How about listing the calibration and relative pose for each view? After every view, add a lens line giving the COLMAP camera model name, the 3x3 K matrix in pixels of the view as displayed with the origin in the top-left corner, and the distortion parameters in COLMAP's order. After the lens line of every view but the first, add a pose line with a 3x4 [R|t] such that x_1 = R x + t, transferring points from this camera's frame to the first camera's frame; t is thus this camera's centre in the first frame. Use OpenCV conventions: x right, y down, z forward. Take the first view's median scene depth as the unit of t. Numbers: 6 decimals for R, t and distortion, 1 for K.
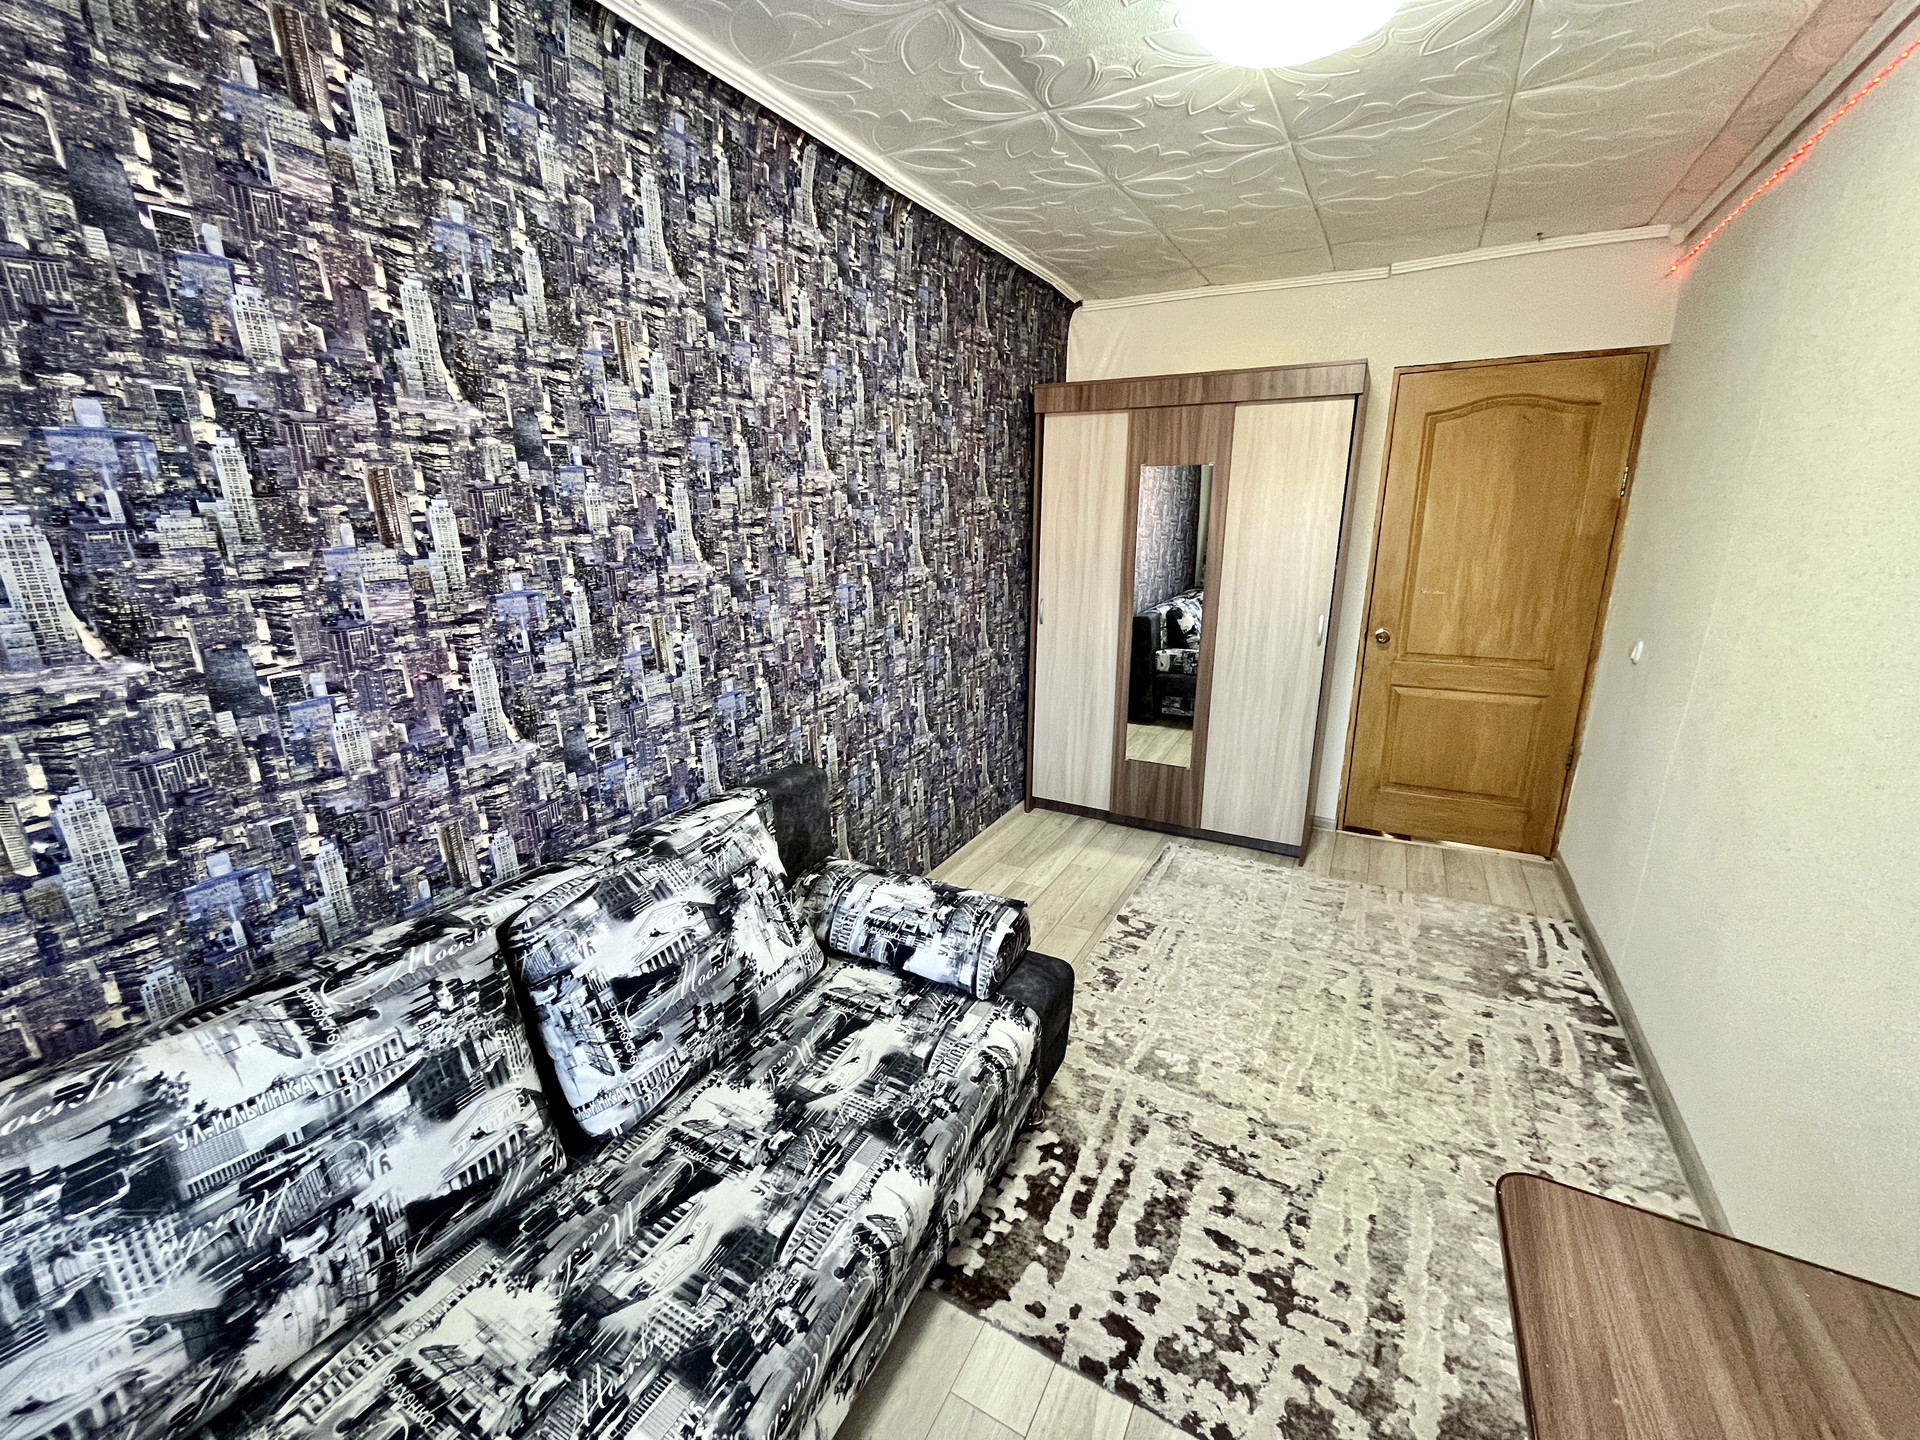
lens RADIAL K [[773.8, 0, 959.7], [0, 773.8, 718.2], [0, 0, 1]] dist [-0.001438, -0.000265]
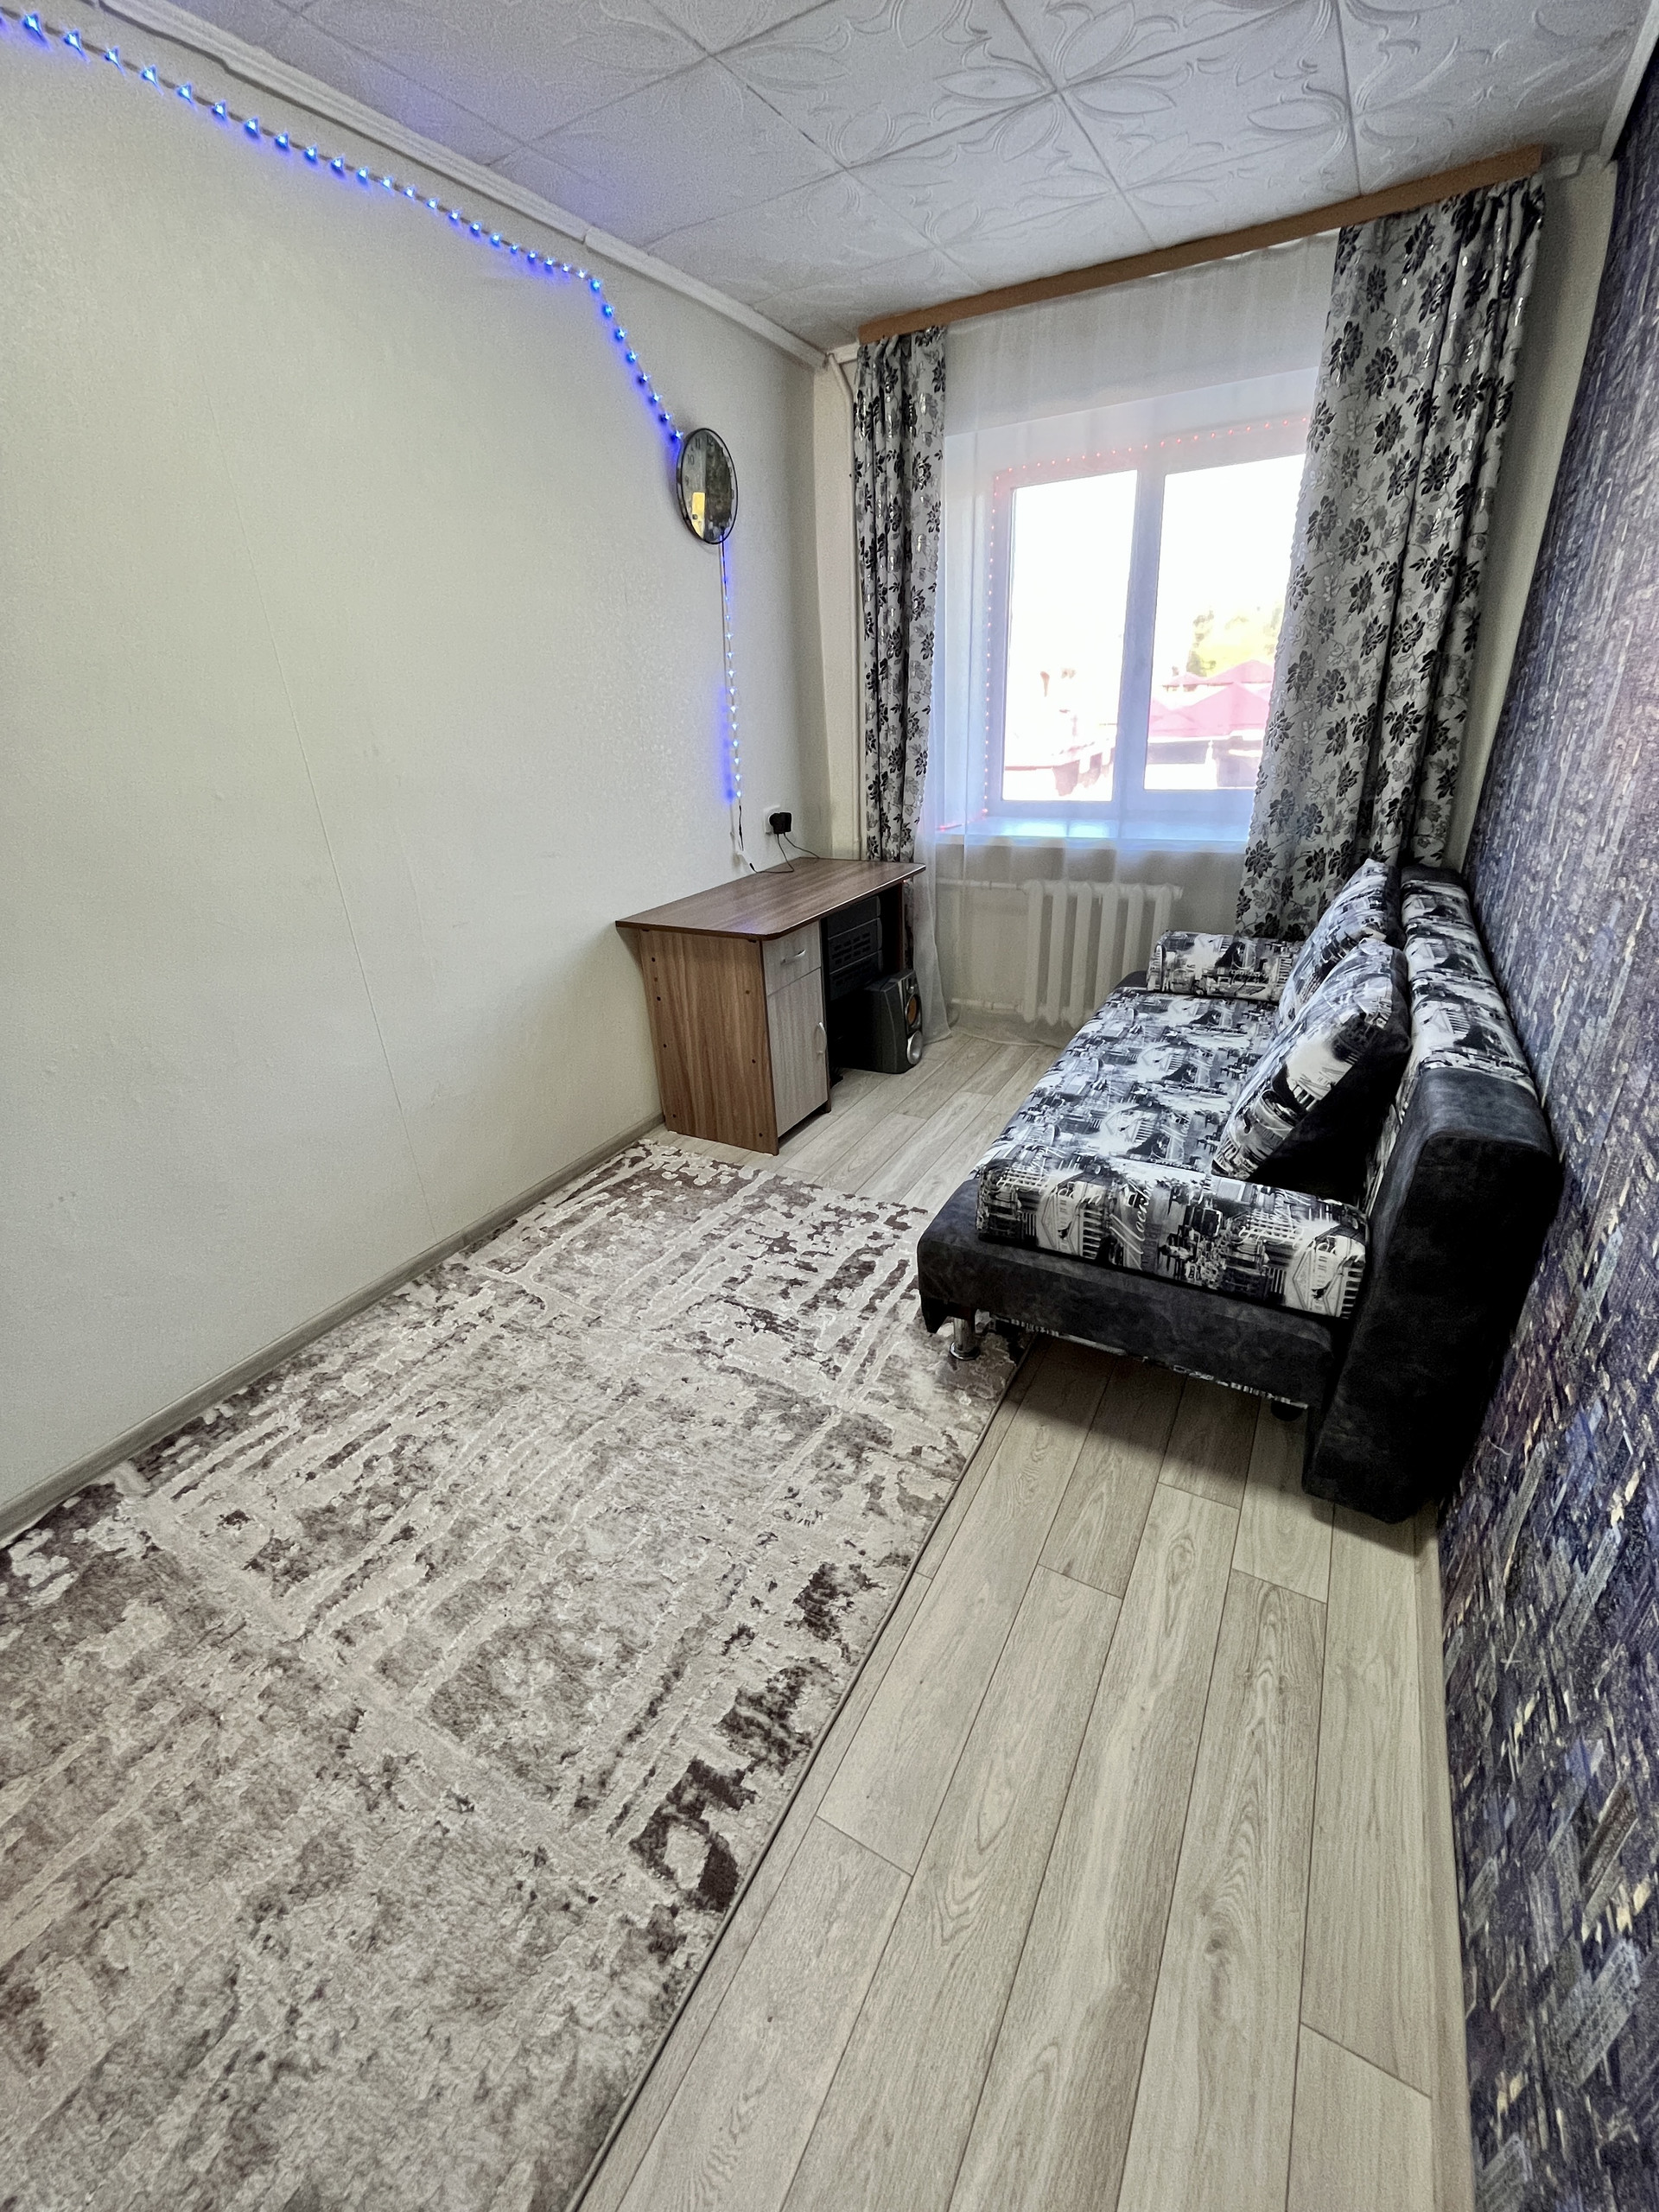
lens RADIAL K [[891.4, 0, 829.2], [0, 891.4, 1102.5], [0, 0, 1]] dist [-0.001438, -0.000265]
pose [[-0.998413, 0.043578, 0.035682, 0.214477], [0.056322, 0.772227, 0.632845, -0.385931], [0.000024, 0.633850, -0.773456, 1.731243]]
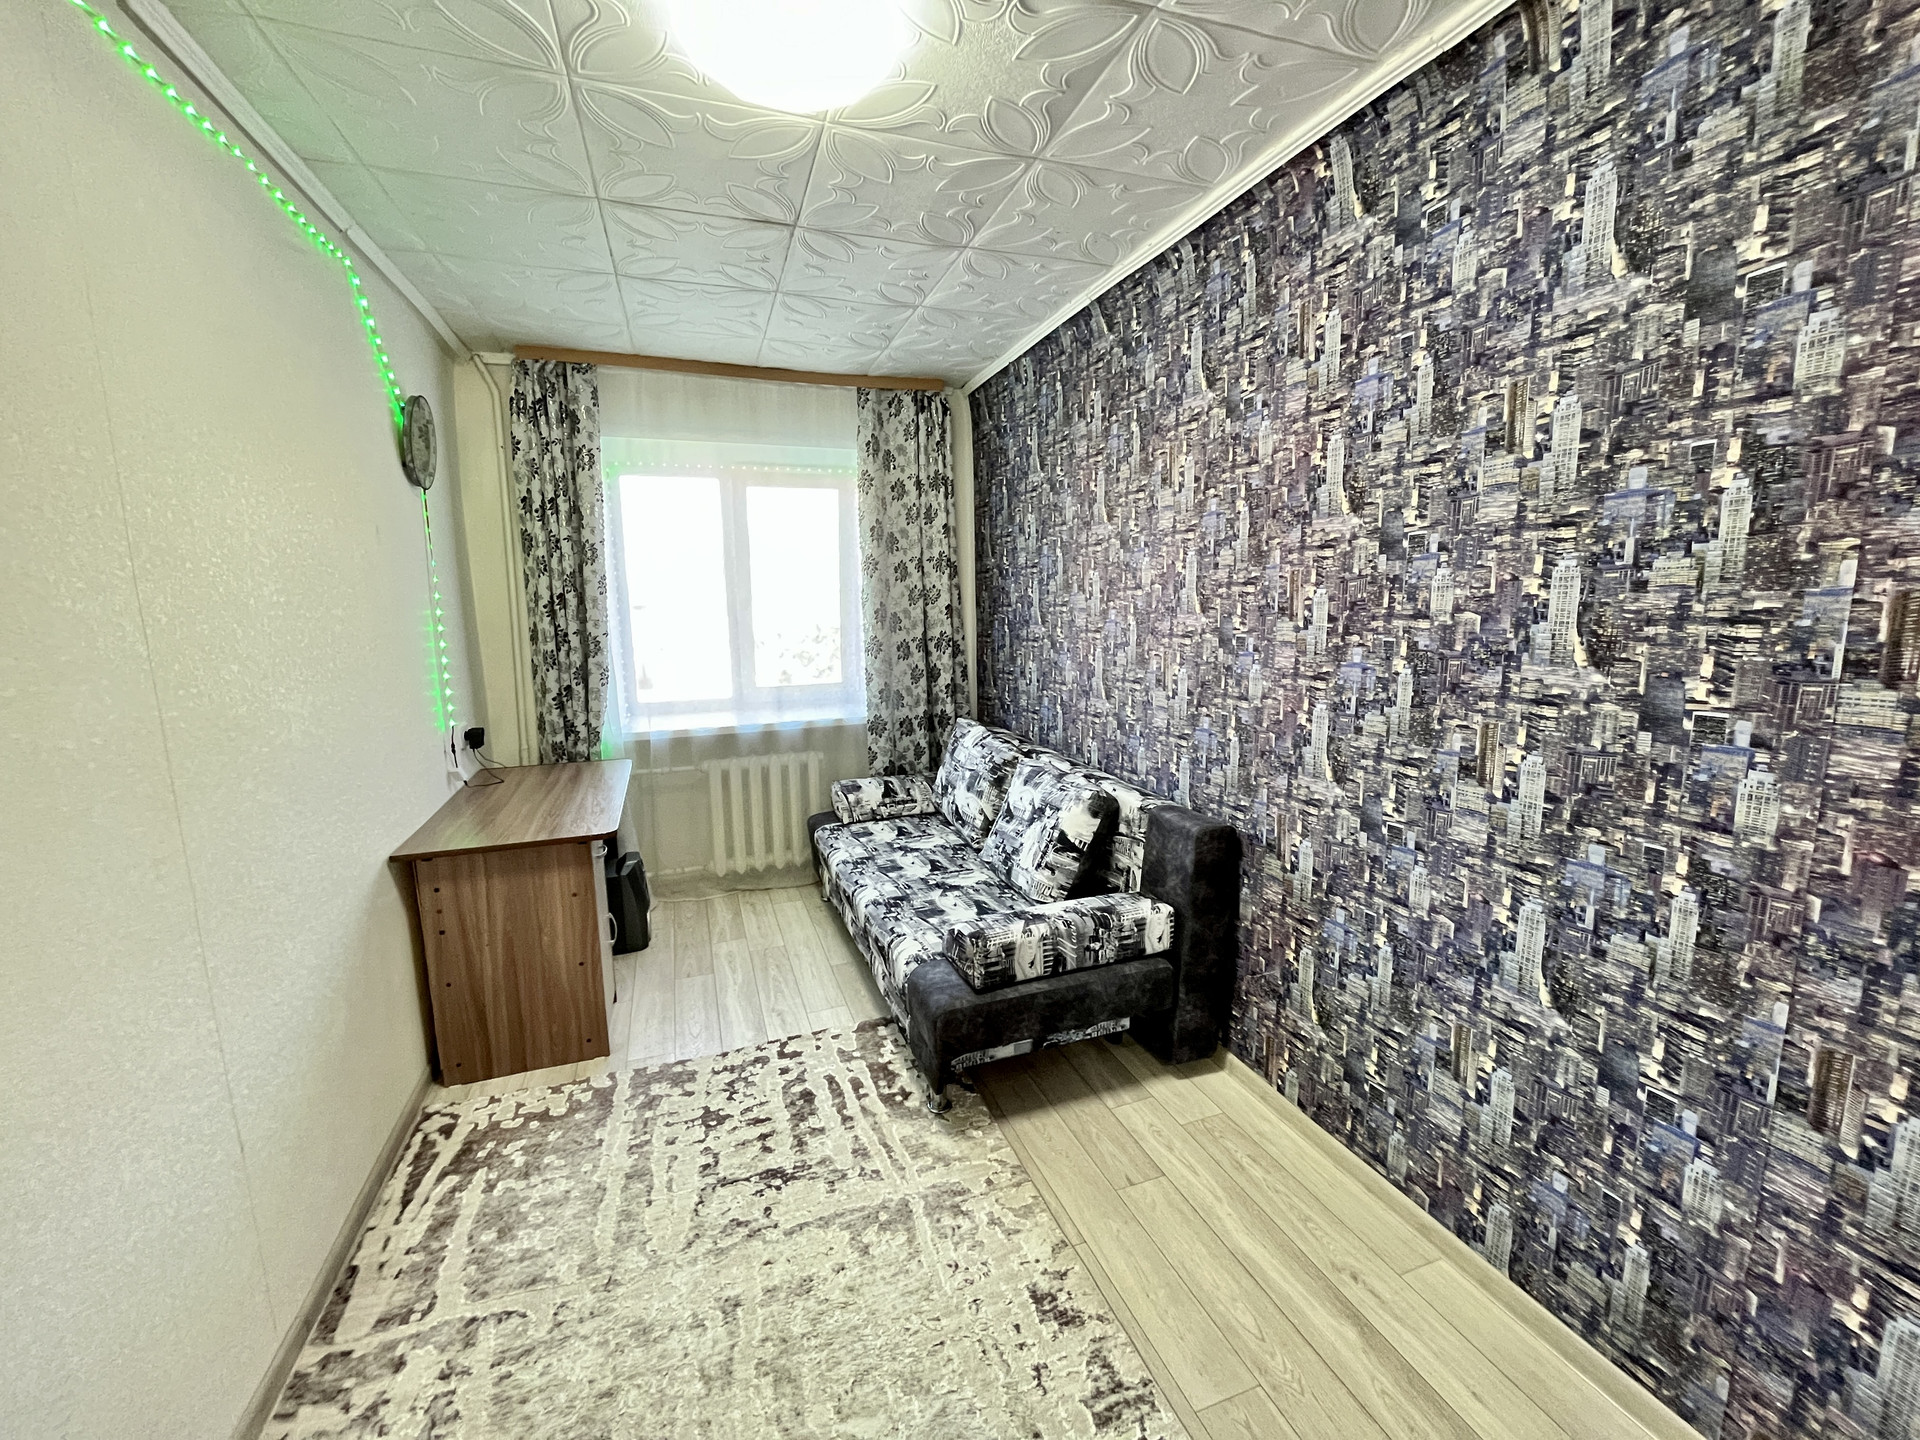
lens RADIAL K [[773.8, 0, 957.8], [0, 773.8, 716.6], [0, 0, 1]] dist [-0.001438, -0.000265]
pose [[-0.660301, 0.133822, -0.738982, 0.890767], [-0.173251, 0.930311, 0.323275, -0.405510], [0.730744, 0.341488, -0.591100, 1.601801]]
